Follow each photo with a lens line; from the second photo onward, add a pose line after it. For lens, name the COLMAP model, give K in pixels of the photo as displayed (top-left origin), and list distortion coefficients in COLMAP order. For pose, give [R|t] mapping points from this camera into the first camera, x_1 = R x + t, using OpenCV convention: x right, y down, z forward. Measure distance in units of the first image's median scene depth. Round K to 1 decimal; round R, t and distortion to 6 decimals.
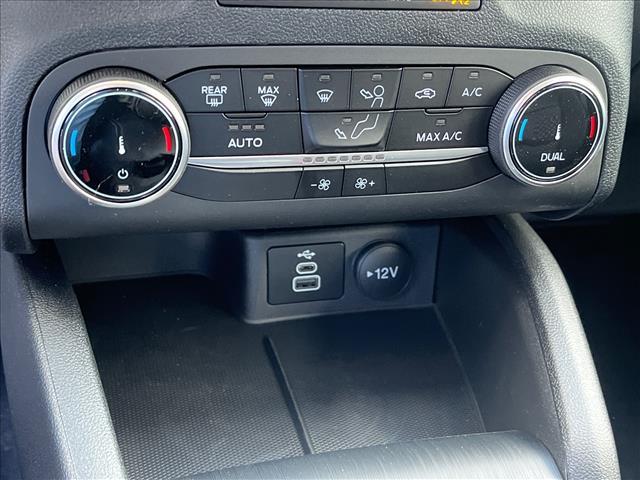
lens RADIAL K [[826.8, 0, 319.6], [0, 826.8, 240.8], [0, 0, 1]] dist [-0.029309, 0.000000]
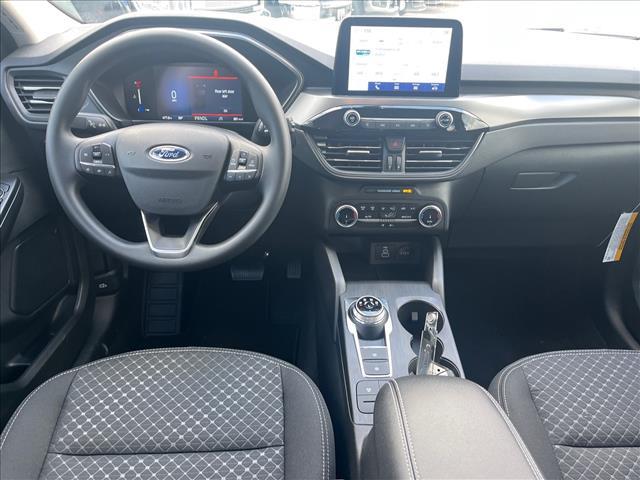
lens RADIAL K [[480.4, 0, 322.1], [0, 480.4, 242.5], [0, 0, 1]] dist [0.036818, -0.001591]
pose [[0.974263, 0.042351, -0.221398, 0.309686], [-0.062670, 0.994360, -0.085566, 0.328874], [0.216526, 0.097239, 0.971422, -2.051975]]
